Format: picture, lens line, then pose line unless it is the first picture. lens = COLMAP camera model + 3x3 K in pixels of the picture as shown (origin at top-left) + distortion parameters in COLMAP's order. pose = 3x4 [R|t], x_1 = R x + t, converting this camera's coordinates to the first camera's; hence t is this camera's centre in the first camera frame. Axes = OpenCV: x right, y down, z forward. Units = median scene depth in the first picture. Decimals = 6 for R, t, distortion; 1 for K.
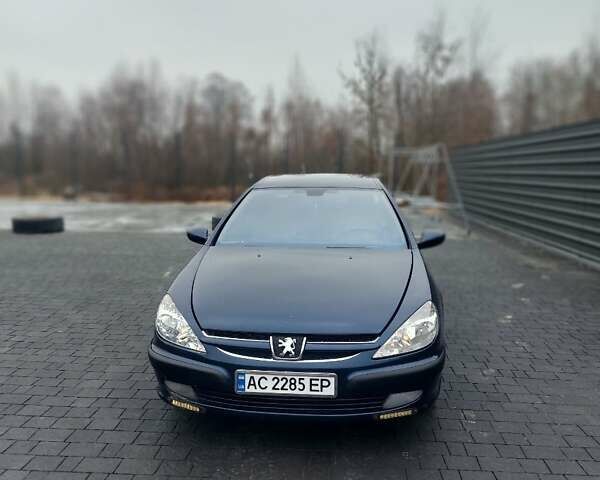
lens RADIAL K [[556.2, 0, 300.0], [0, 556.2, 240.0], [0, 0, 1]] dist [0.068205, -0.009794]
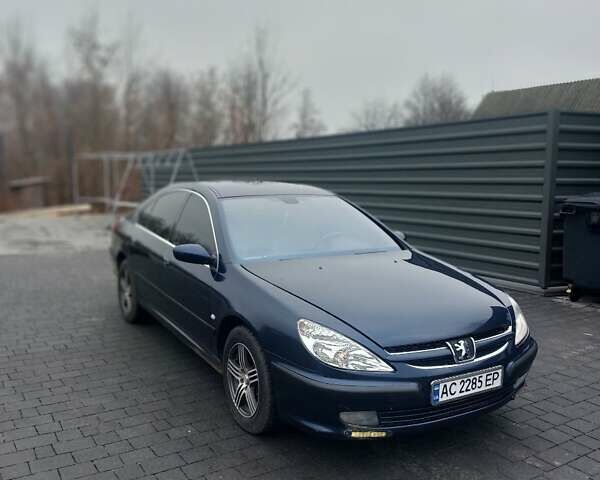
lens RADIAL K [[556.2, 0, 300.0], [0, 556.2, 240.0], [0, 0, 1]] dist [0.068205, -0.009794]
pose [[0.806155, -0.064865, 0.588139, -0.864208], [0.069381, 0.997479, 0.014911, -0.046545], [-0.587623, 0.028785, 0.808623, 0.332052]]
